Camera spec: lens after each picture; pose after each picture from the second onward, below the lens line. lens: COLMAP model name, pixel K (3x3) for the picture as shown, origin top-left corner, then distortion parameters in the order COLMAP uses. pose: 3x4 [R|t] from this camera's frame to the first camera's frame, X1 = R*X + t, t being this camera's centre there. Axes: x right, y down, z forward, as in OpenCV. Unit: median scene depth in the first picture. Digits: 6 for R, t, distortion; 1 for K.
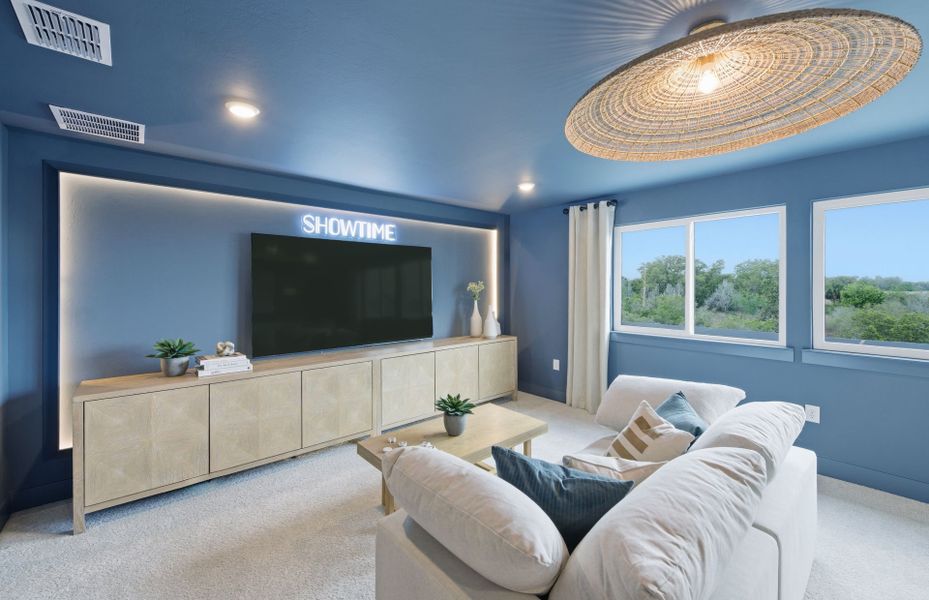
lens RADIAL K [[373.7, 0, 468.7], [0, 373.7, 286.7], [0, 0, 1]] dist [0.001984, 0.000009]
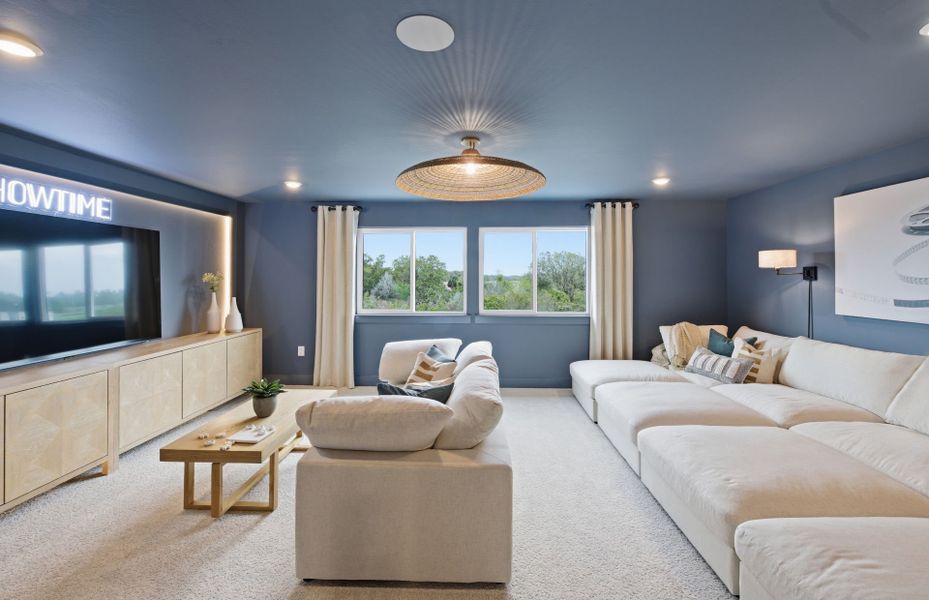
lens RADIAL K [[383.1, 0, 466.6], [0, 383.1, 268.5], [0, 0, 1]] dist [-0.000129, -0.000167]
pose [[0.686870, 0.017419, 0.726571, -0.269639], [0.000565, 0.999700, -0.024502, 0.001350], [-0.726780, 0.017240, 0.686654, -0.106084]]
